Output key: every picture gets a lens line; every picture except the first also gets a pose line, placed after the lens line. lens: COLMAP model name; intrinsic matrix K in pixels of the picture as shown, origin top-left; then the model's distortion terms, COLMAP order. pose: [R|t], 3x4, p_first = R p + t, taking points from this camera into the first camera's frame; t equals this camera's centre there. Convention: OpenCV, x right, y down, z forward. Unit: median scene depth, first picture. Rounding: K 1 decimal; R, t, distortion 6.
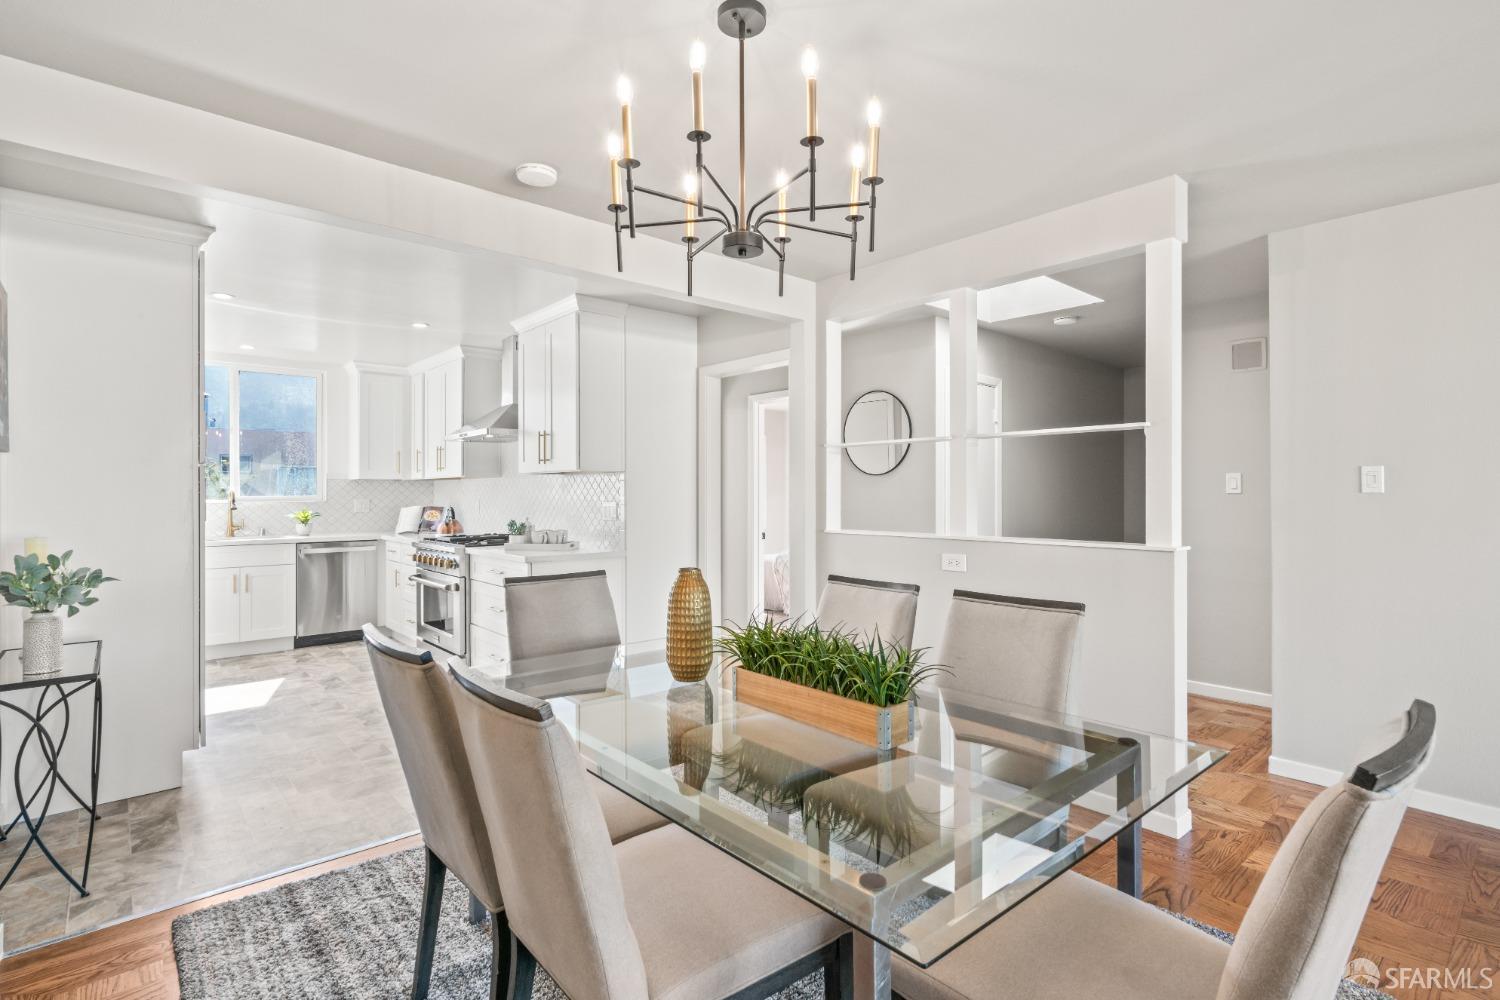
lens RADIAL K [[725.1, 0, 755.5], [0, 725.1, 493.1], [0, 0, 1]] dist [0.003934, 0.000311]
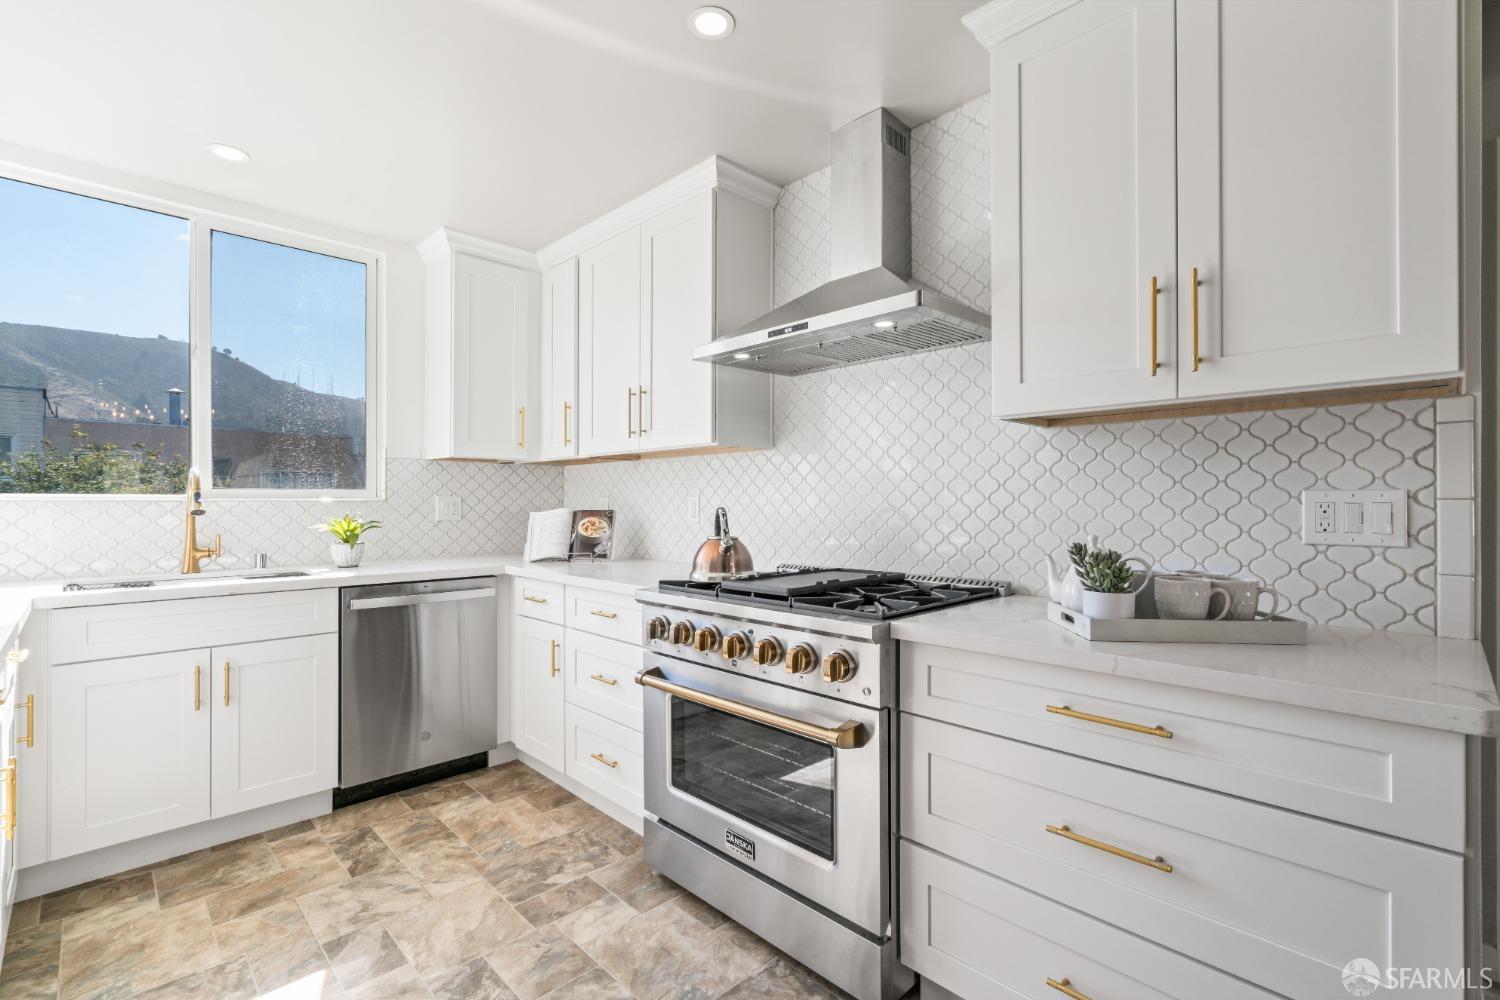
lens RADIAL K [[687.6, 0, 780.7], [0, 687.6, 503.2], [0, 0, 1]] dist [-0.004174, -0.000283]
pose [[0.997639, 0.002513, 0.068636, -0.384118], [-0.002520, 0.999997, 0.000021, 0.014682], [-0.068636, -0.000194, 0.997642, 0.547855]]
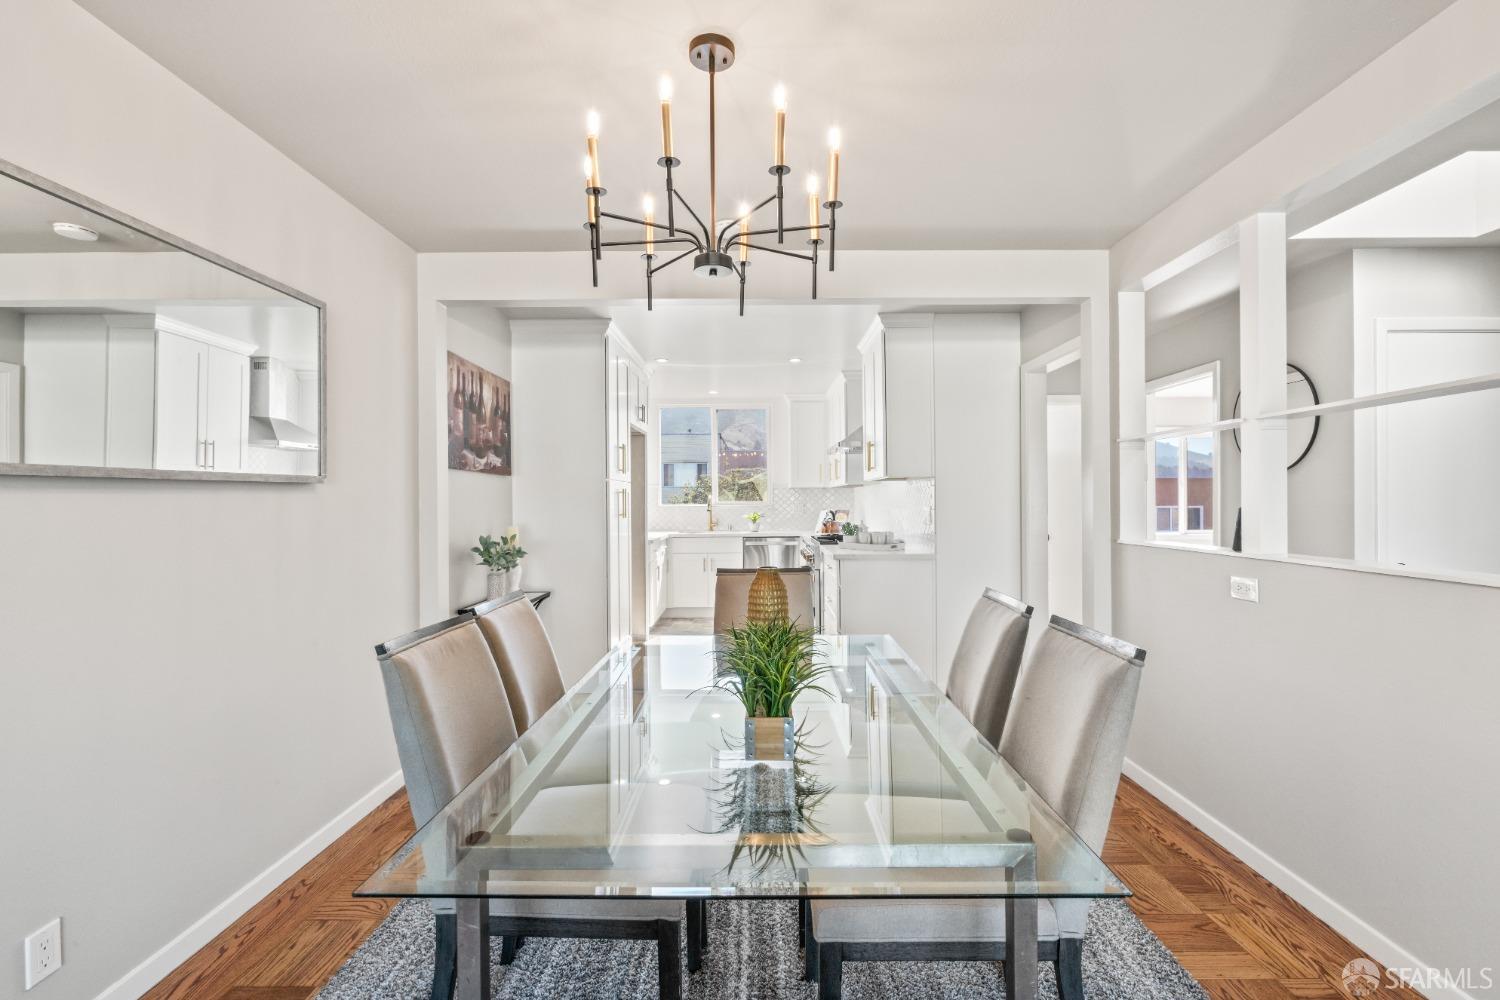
lens RADIAL K [[687.6, 0, 744.3], [0, 687.6, 493.1], [0, 0, 1]] dist [-0.004174, -0.000283]
pose [[0.758078, -0.009351, -0.652097, 0.179724], [0.005527, 0.999953, -0.007914, -0.000298], [0.652141, 0.002395, 0.758094, 0.060427]]
